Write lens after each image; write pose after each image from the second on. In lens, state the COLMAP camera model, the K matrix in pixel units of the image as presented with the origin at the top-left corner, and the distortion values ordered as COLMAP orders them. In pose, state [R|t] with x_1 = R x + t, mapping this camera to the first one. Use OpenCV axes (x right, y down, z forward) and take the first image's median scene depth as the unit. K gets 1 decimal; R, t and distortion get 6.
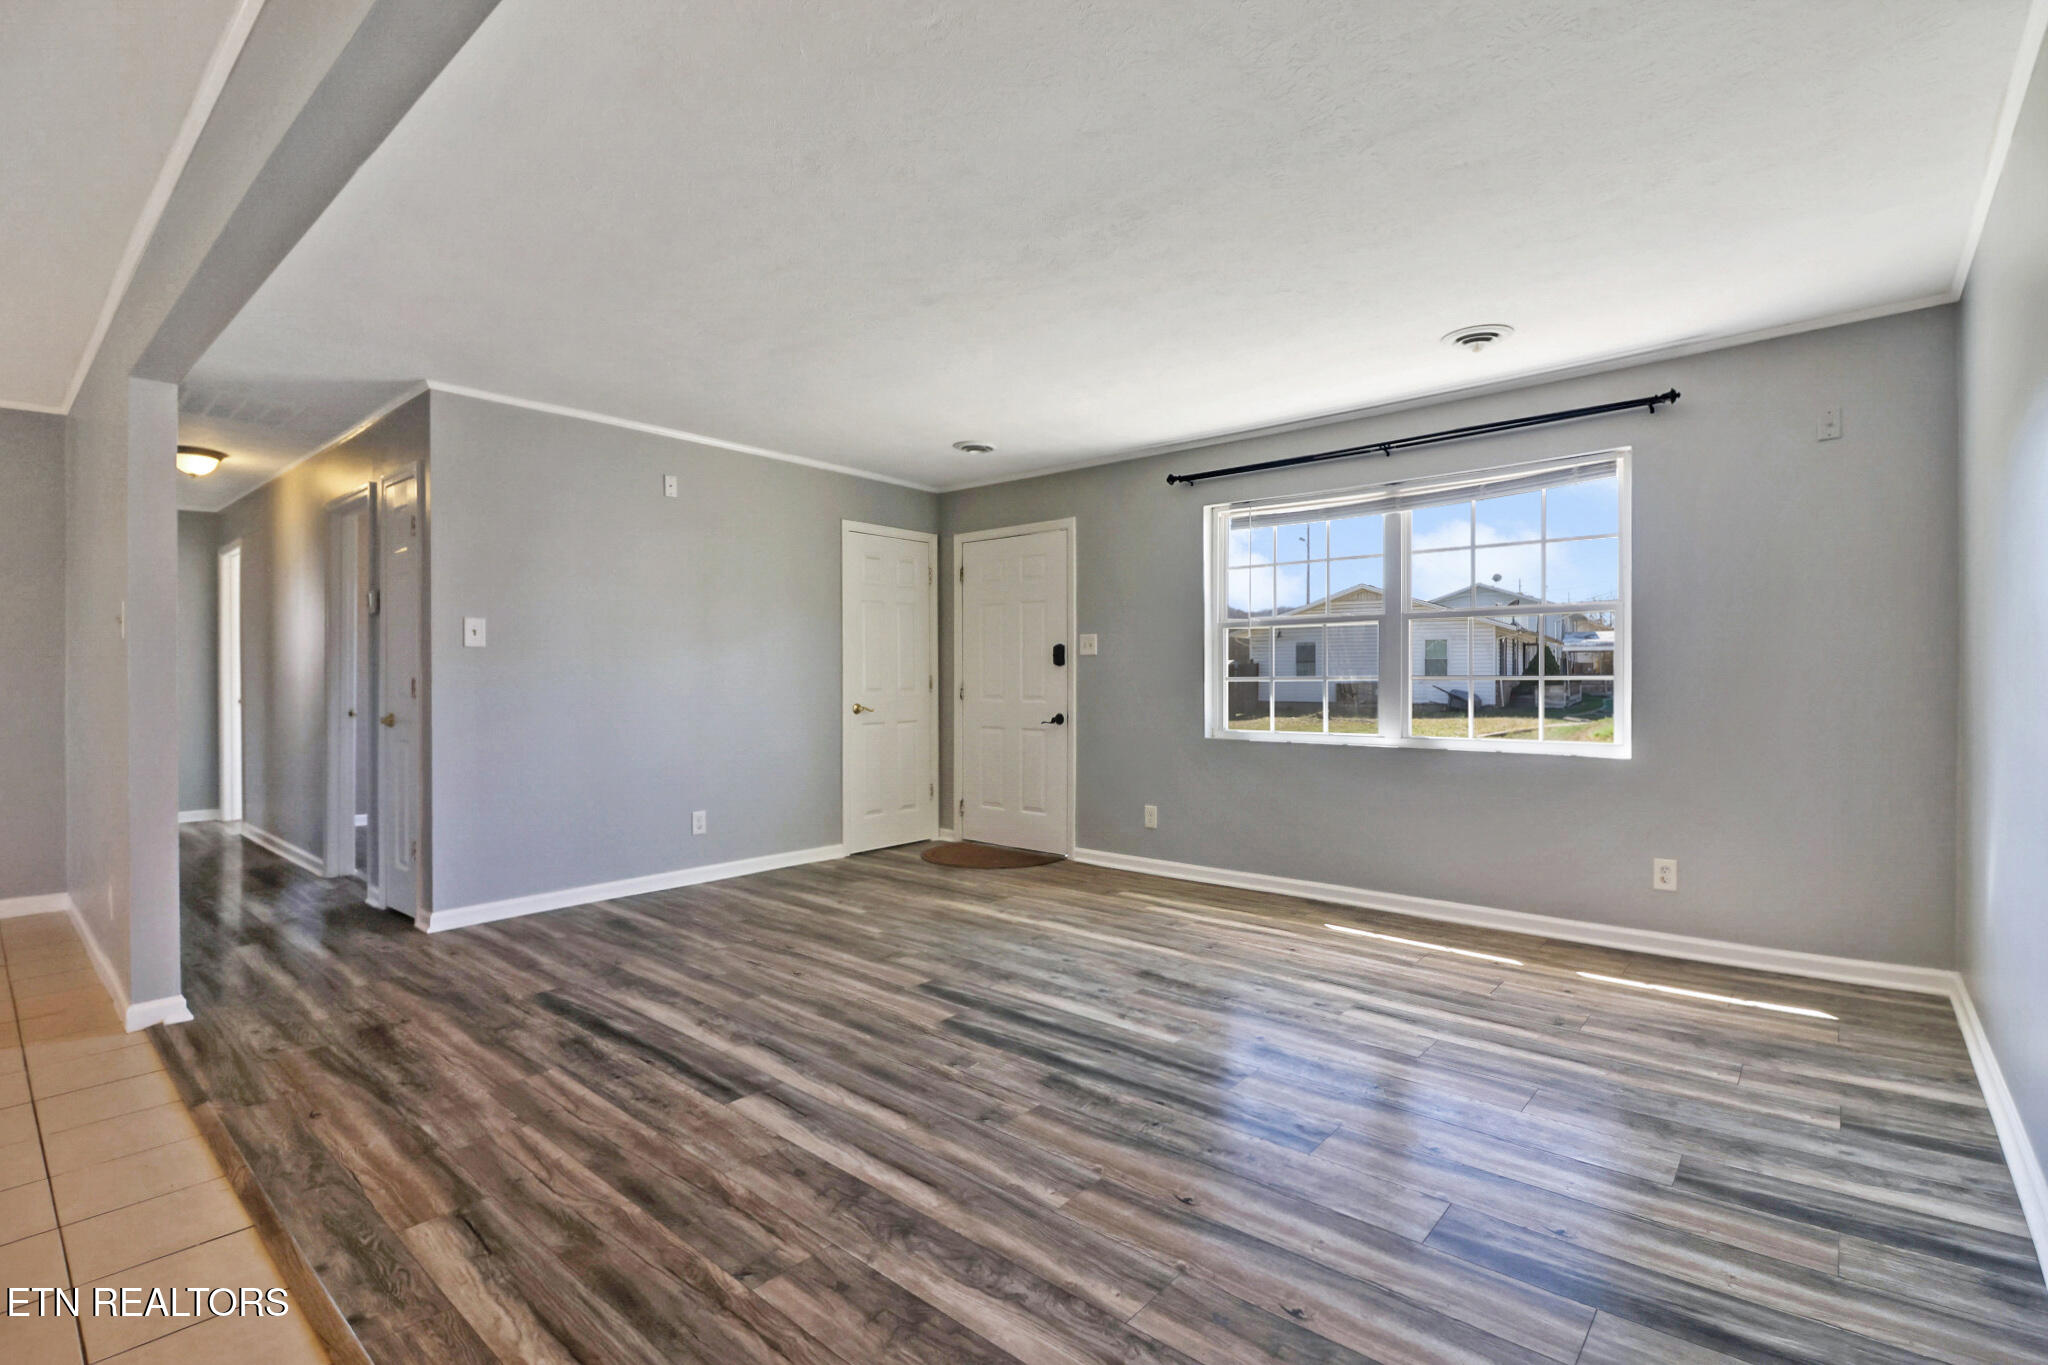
lens RADIAL K [[947.6, 0, 1038.5], [0, 947.6, 690.4], [0, 0, 1]] dist [0.000450, -0.005241]
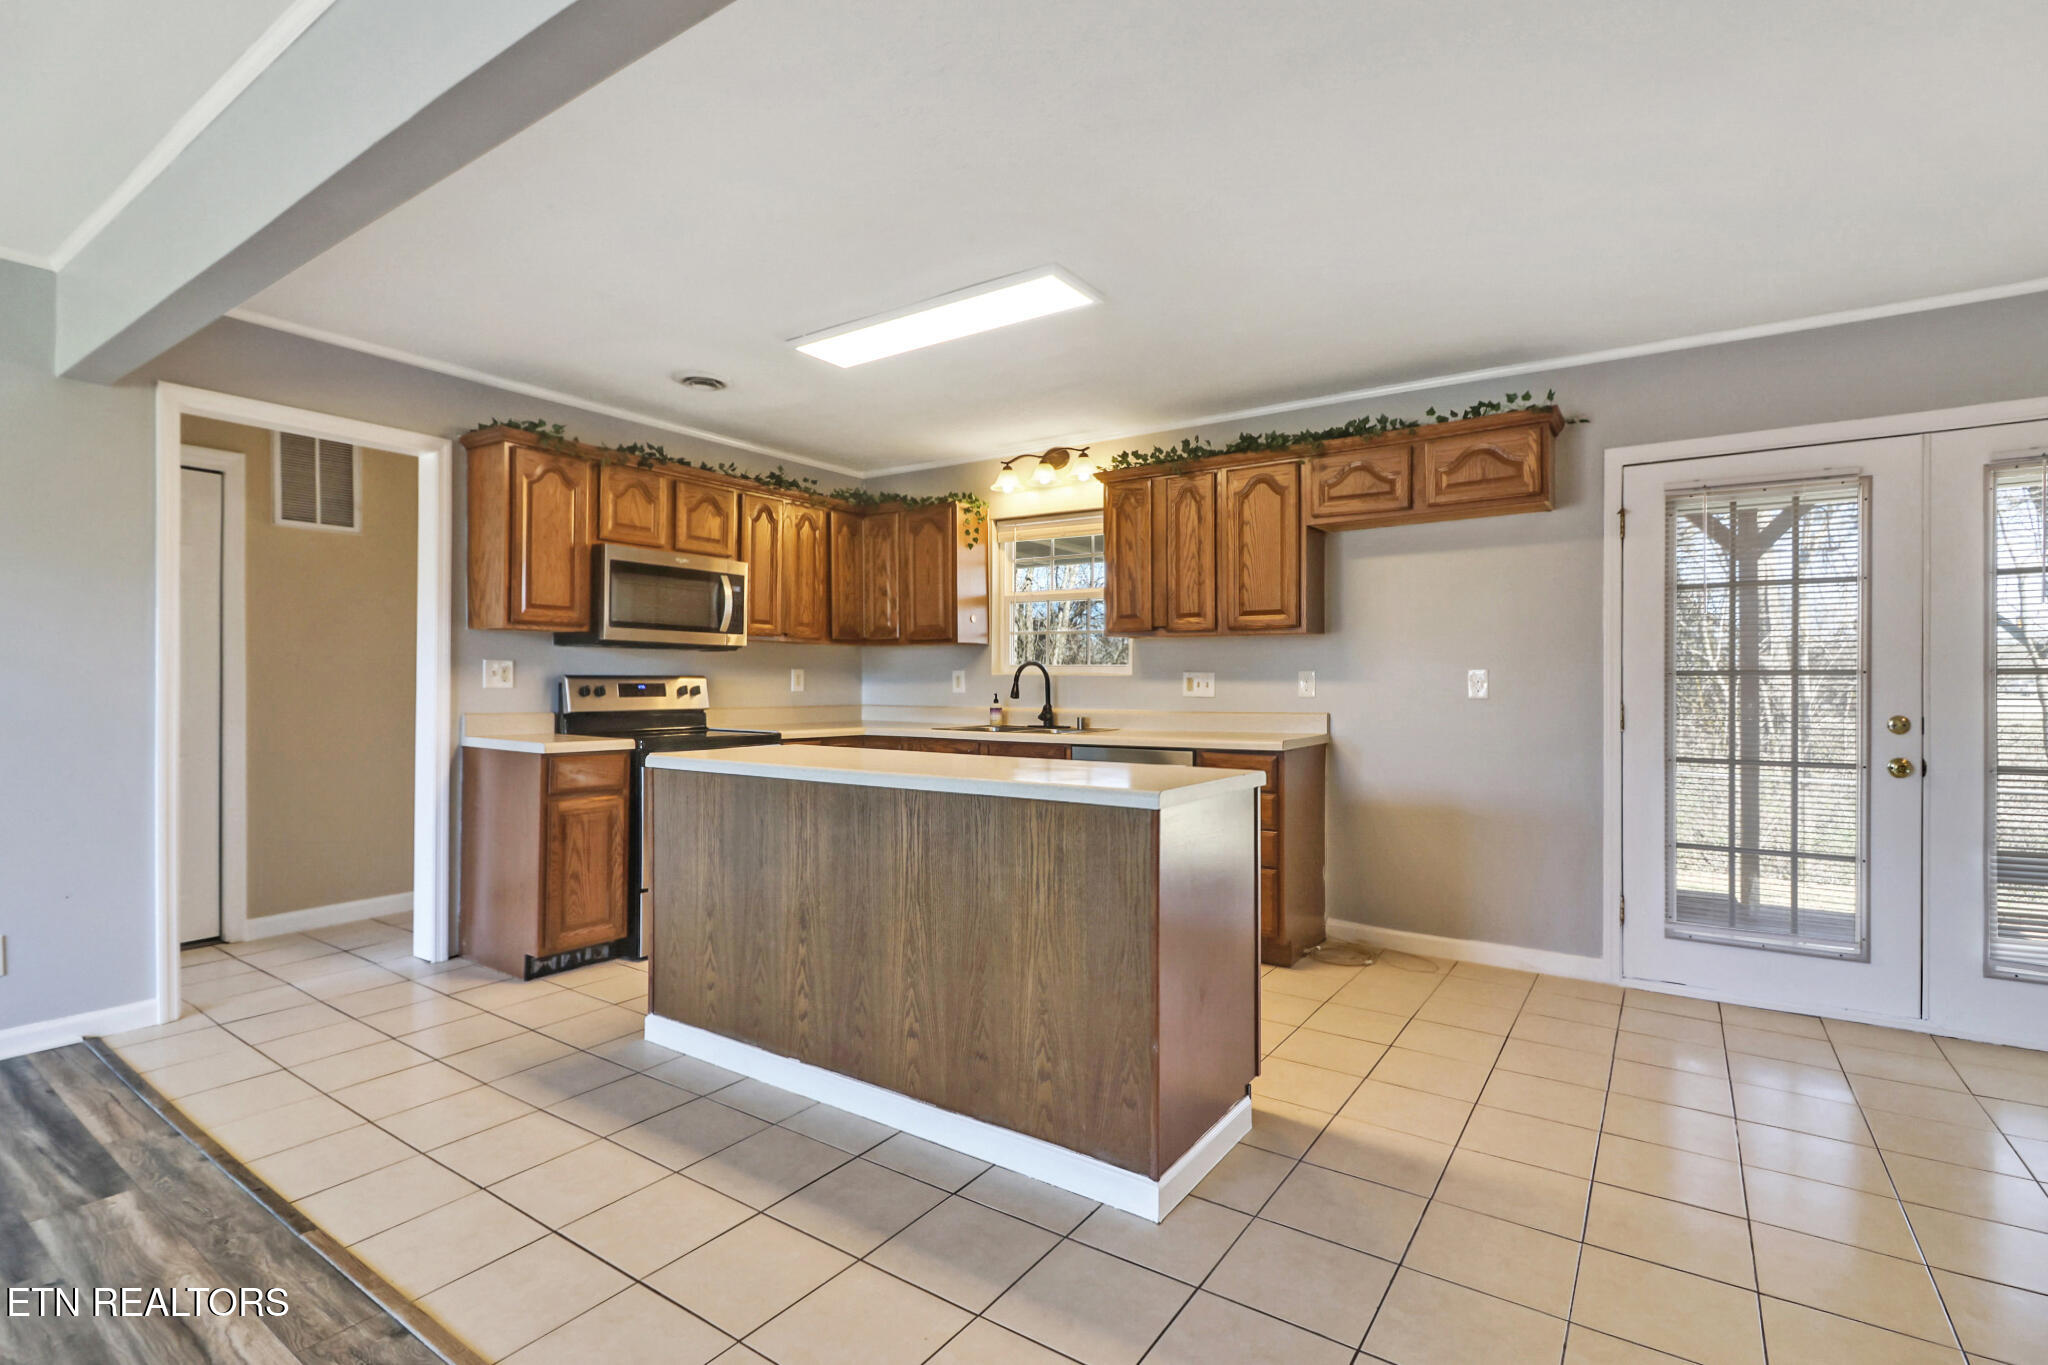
lens RADIAL K [[947.6, 0, 1028.8], [0, 947.6, 674.6], [0, 0, 1]] dist [0.000450, -0.005241]
pose [[-0.994389, -0.001581, -0.105774, -0.626278], [-0.002170, 0.999983, 0.005456, -0.019057], [0.105764, 0.005655, -0.994375, 1.008441]]
